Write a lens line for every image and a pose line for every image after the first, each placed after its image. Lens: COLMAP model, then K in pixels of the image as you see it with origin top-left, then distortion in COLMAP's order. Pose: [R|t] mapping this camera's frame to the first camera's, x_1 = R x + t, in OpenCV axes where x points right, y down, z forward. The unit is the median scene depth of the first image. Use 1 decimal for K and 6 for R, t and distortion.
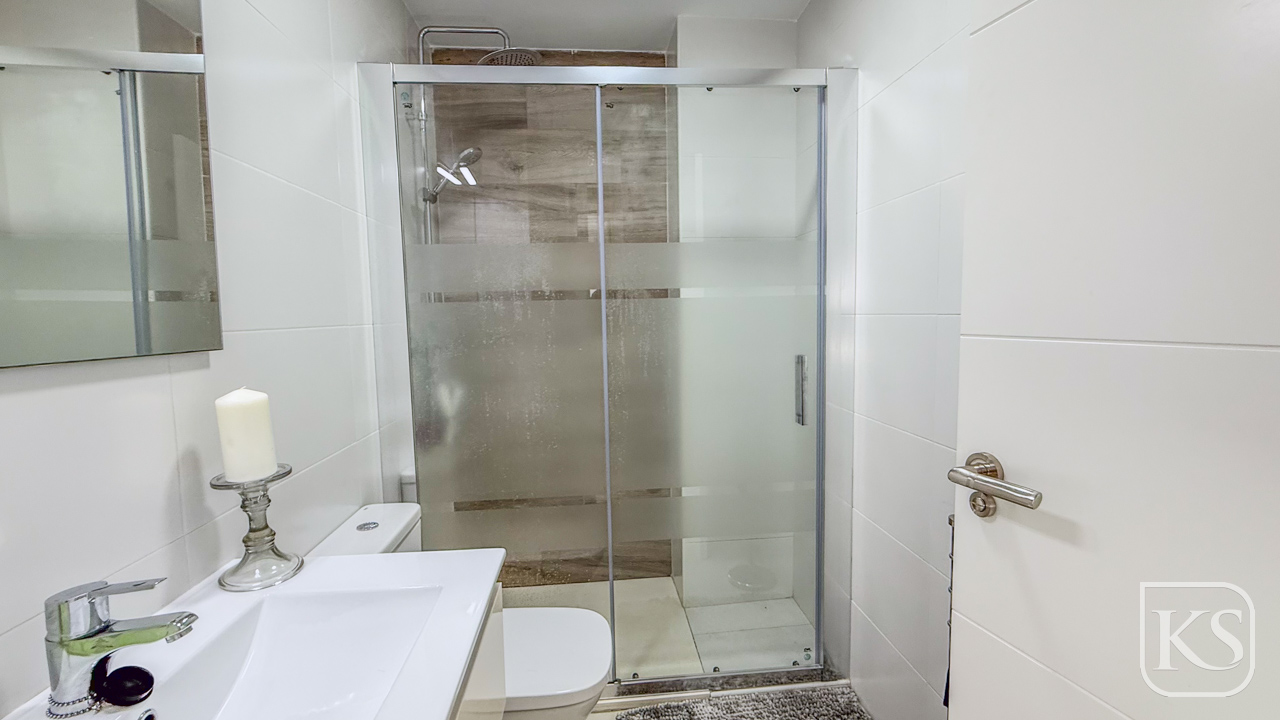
lens RADIAL K [[534.6, 0, 640.0], [0, 534.6, 360.0], [0, 0, 1]] dist [-0.000209, 0.000364]
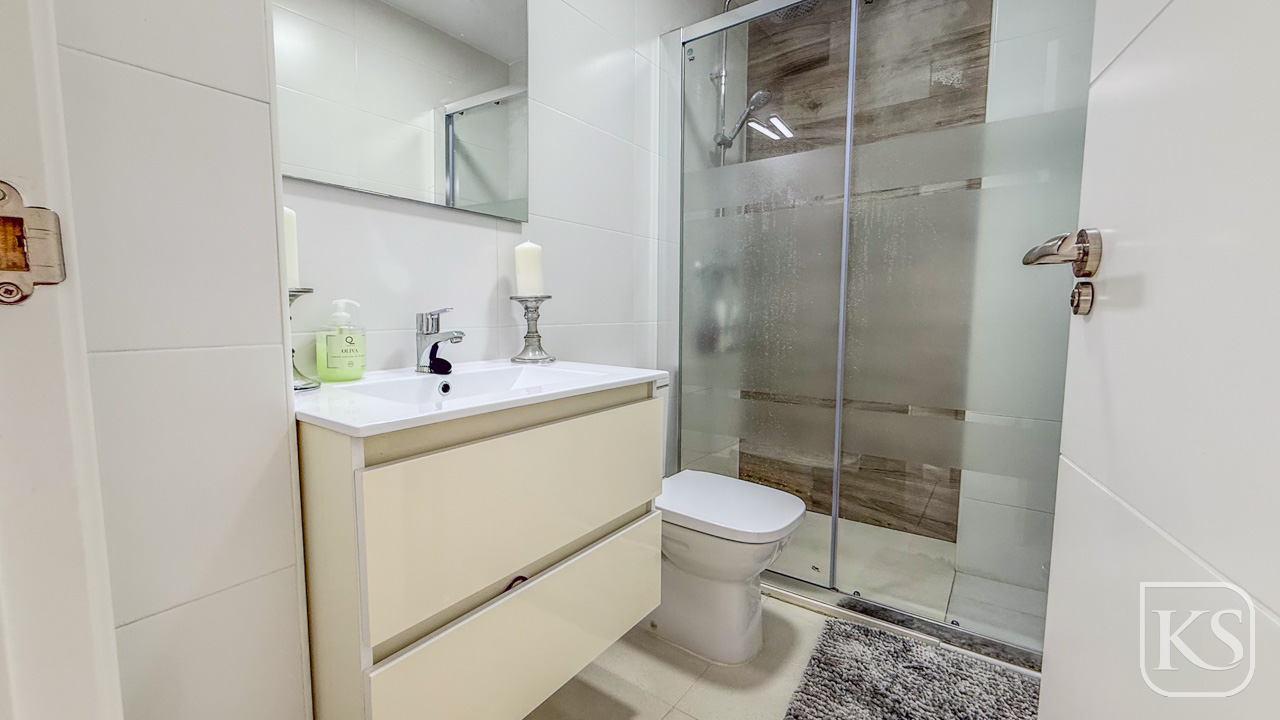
lens RADIAL K [[521.2, 0, 640.0], [0, 521.2, 360.0], [0, 0, 1]] dist [0.000586, 0.000216]
pose [[0.759110, 0.082988, -0.645651, 0.280873], [-0.073865, 0.996416, 0.041228, 0.161065], [0.646758, 0.016394, 0.762519, 0.010237]]
